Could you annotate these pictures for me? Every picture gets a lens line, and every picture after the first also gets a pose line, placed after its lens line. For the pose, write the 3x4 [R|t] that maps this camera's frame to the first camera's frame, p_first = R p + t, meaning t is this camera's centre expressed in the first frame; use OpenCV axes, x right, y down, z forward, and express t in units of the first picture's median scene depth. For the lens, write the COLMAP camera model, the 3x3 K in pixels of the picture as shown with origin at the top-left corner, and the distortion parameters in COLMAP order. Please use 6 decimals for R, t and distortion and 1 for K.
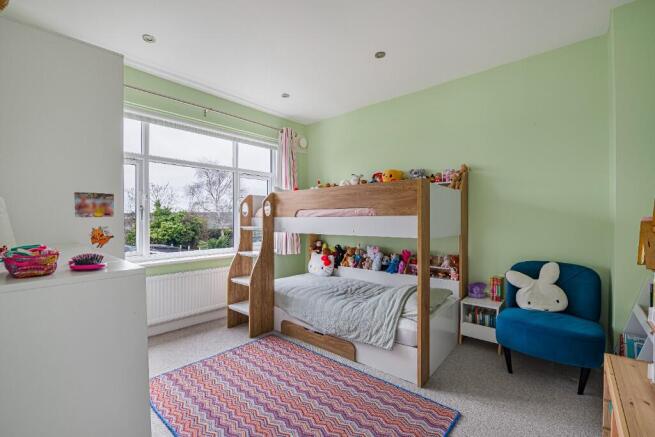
lens RADIAL K [[300.7, 0, 328.4], [0, 300.7, 217.6], [0, 0, 1]] dist [-0.016633, -0.000078]
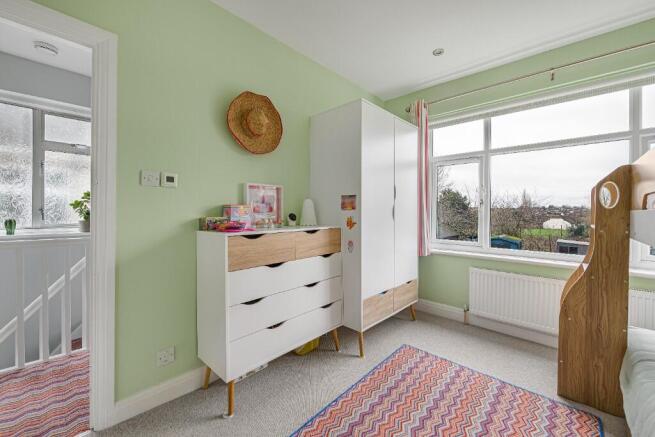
lens RADIAL K [[266.5, 0, 319.8], [0, 266.5, 209.6], [0, 0, 1]] dist [-0.002342, -0.000747]
pose [[-0.063073, -0.004425, -0.997999, 0.329655], [-0.003267, 0.999986, -0.004227, 0.000926], [0.998004, 0.002993, -0.063086, 0.478155]]
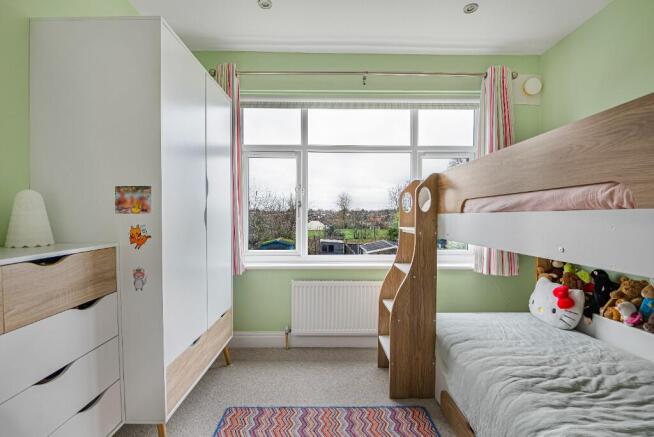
lens RADIAL K [[309.8, 0, 327.6], [0, 309.8, 219.2], [0, 0, 1]] dist [-0.004574, -0.002900]
pose [[0.666004, 0.011396, -0.745861, 0.138820], [0.000000, 0.999883, 0.015278, 0.000548], [0.745948, -0.010175, 0.665926, 0.419449]]
